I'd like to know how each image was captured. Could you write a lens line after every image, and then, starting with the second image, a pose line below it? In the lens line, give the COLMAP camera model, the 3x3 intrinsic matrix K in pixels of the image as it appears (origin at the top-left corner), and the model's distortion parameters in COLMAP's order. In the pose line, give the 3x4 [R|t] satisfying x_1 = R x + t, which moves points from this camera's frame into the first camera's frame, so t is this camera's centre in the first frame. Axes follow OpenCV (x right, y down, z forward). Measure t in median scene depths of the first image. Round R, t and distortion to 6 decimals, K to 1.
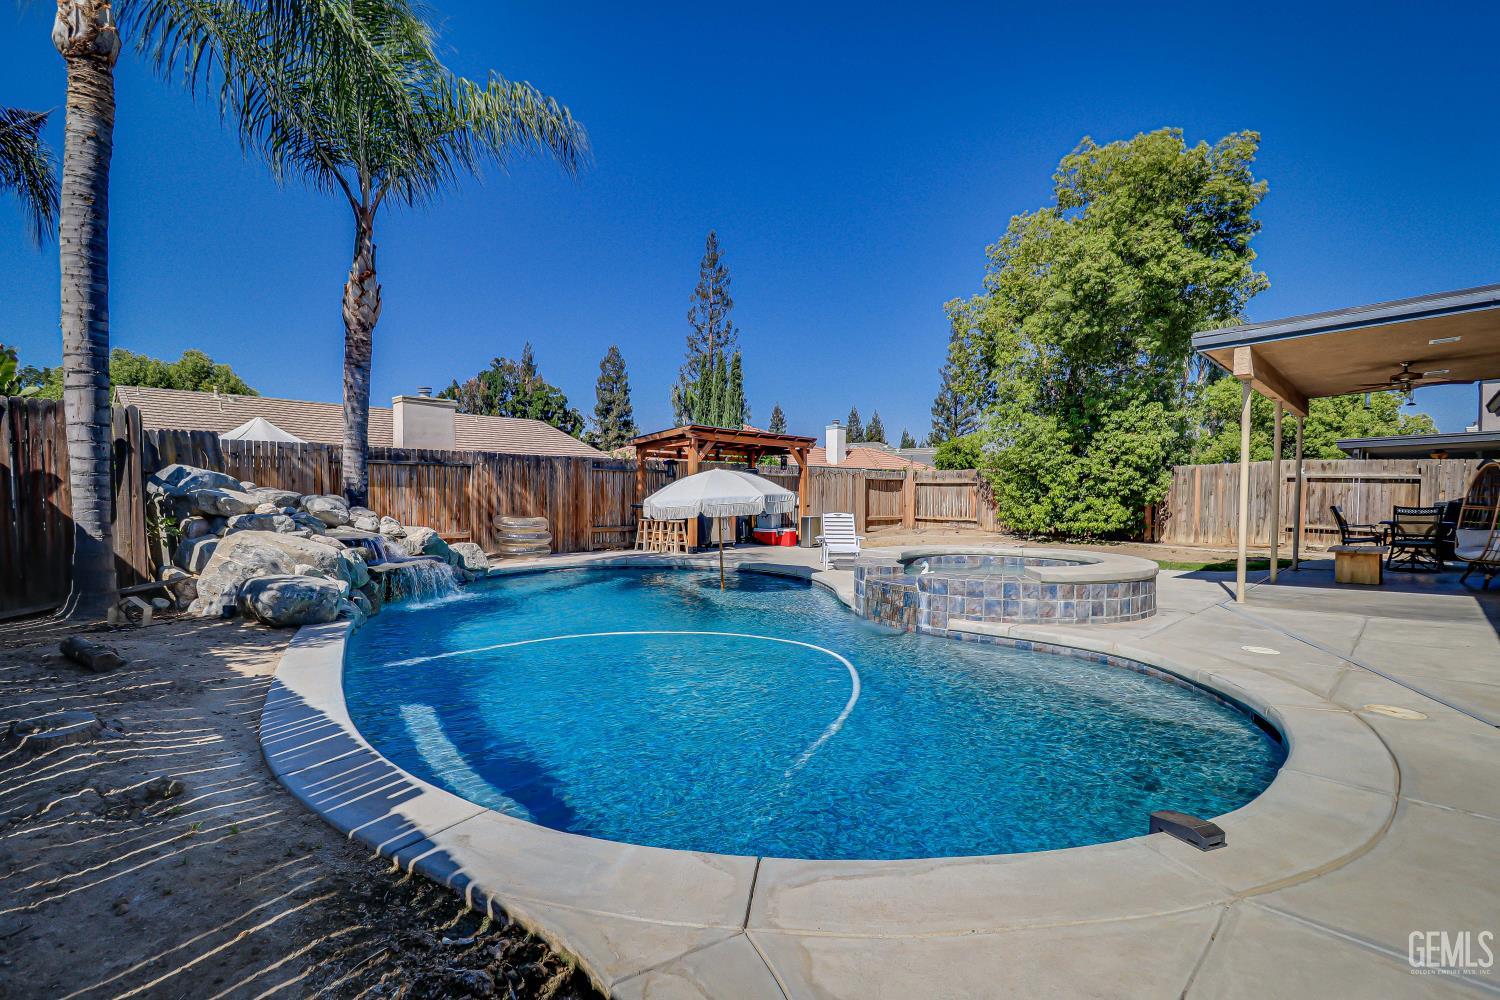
lens RADIAL K [[699.2, 0, 751.7], [0, 699.2, 509.9], [0, 0, 1]] dist [0.010544, -0.011216]
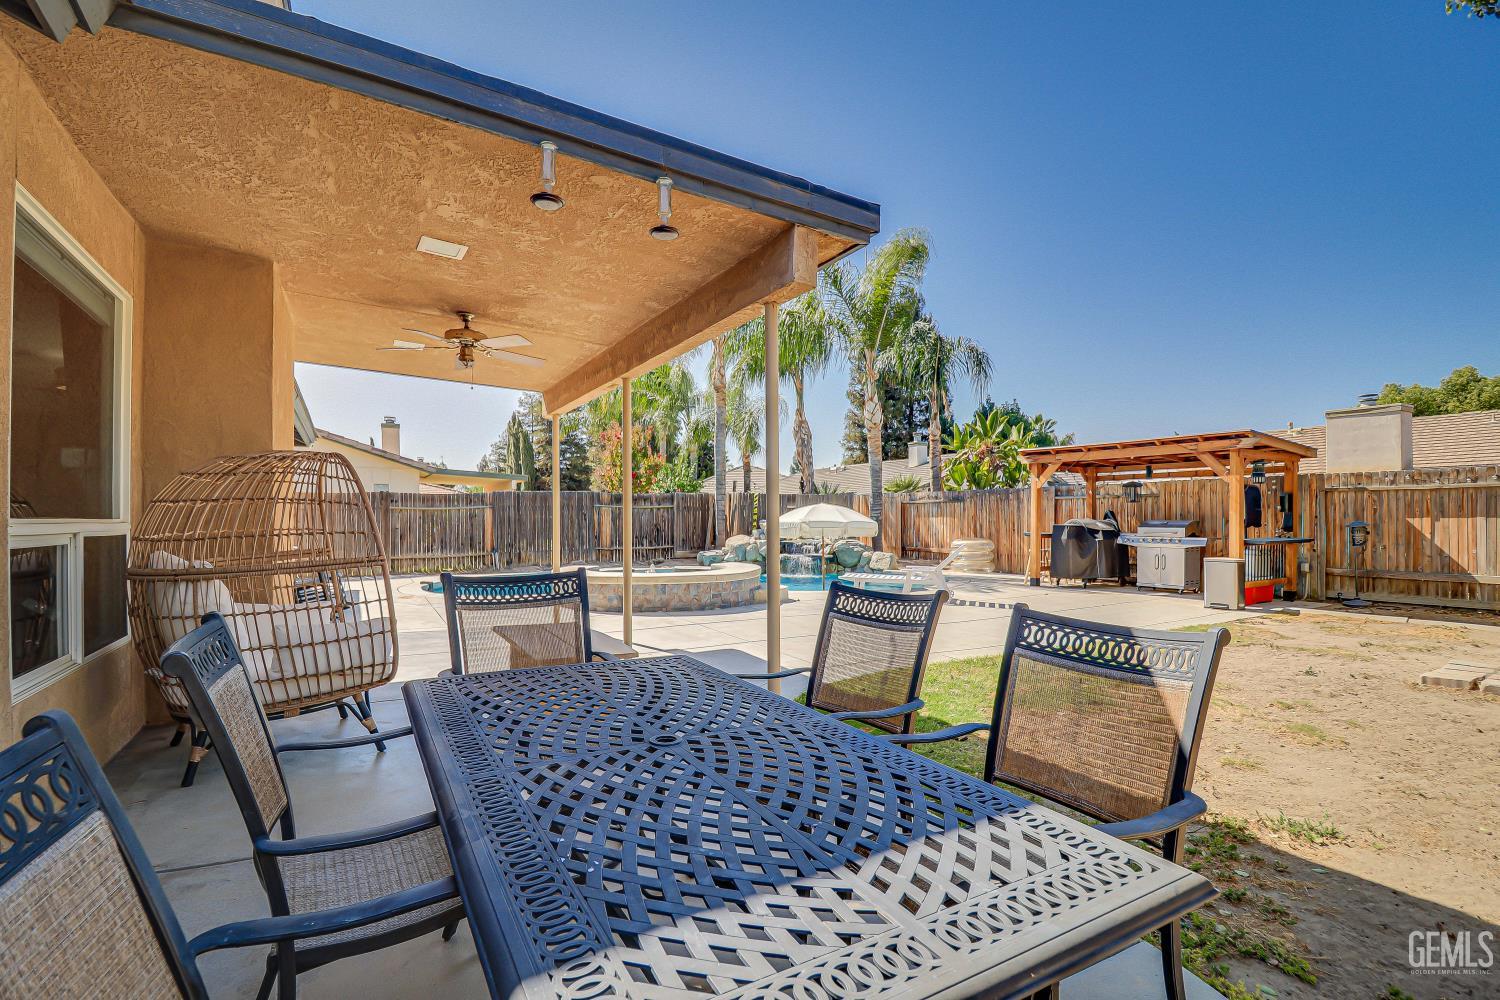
lens RADIAL K [[699.2, 0, 751.4], [0, 699.2, 508.9], [0, 0, 1]] dist [0.010544, -0.011216]
pose [[-0.288019, -0.015321, -0.957502, 0.810312], [-0.021818, 0.999717, -0.009434, -0.019769], [0.957376, 0.018174, -0.288272, 0.784425]]
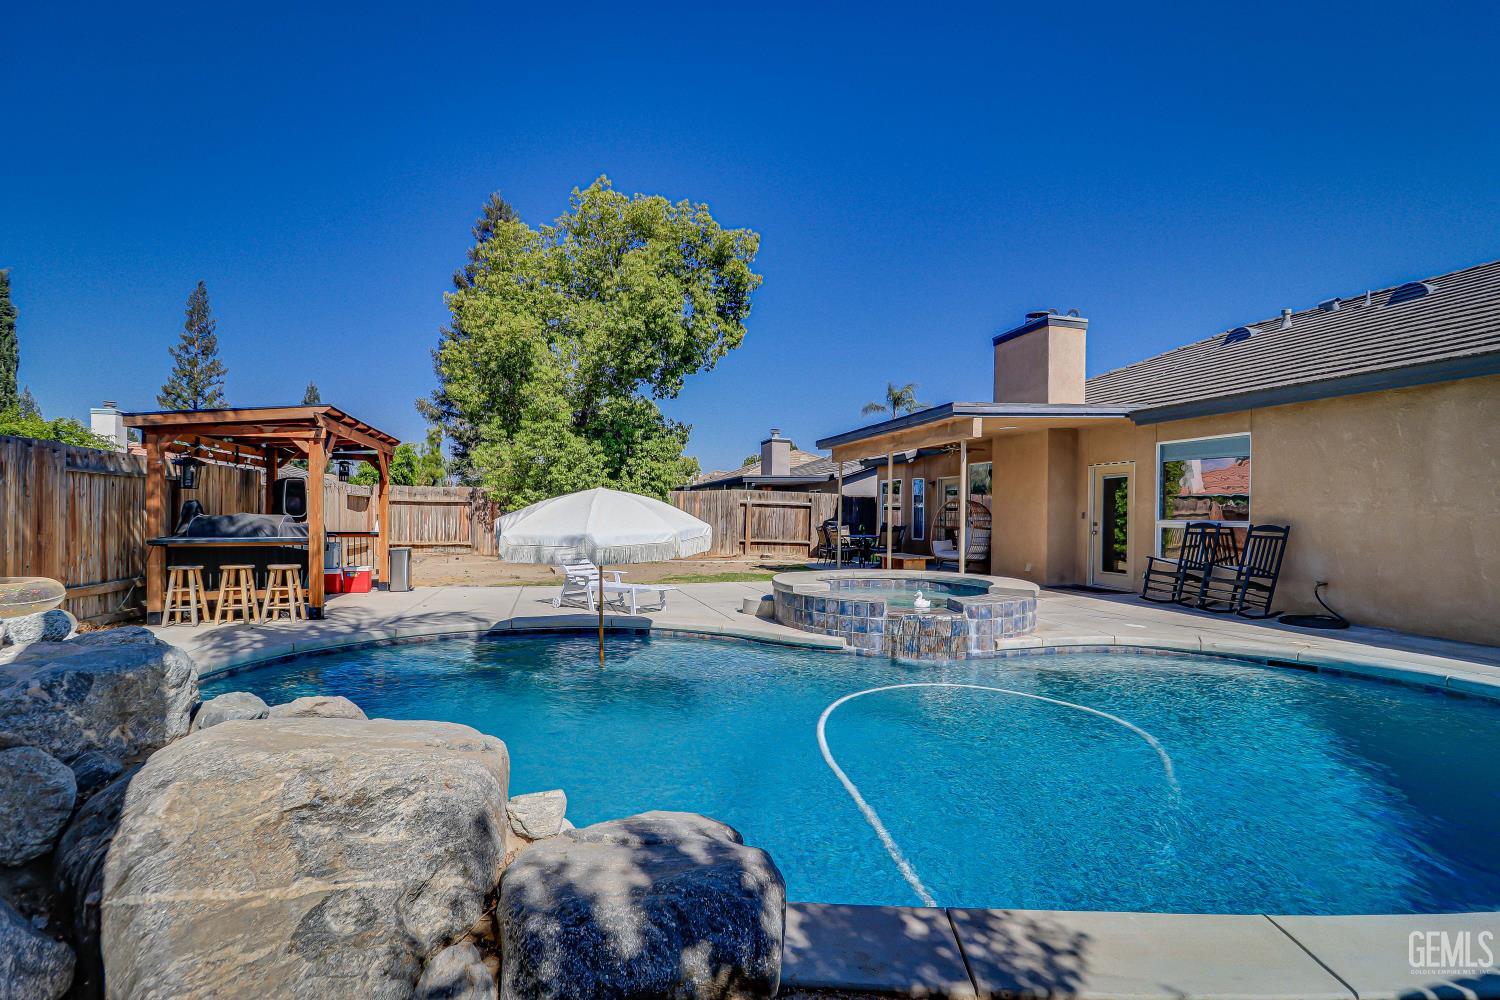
lens RADIAL K [[699.2, 0, 750.4], [0, 699.2, 523.9], [0, 0, 1]] dist [0.010544, -0.011216]
pose [[0.509784, -0.011674, 0.860223, -0.358469], [0.012816, 0.999900, 0.005974, -0.015802], [-0.860207, 0.007979, 0.509883, 0.322989]]
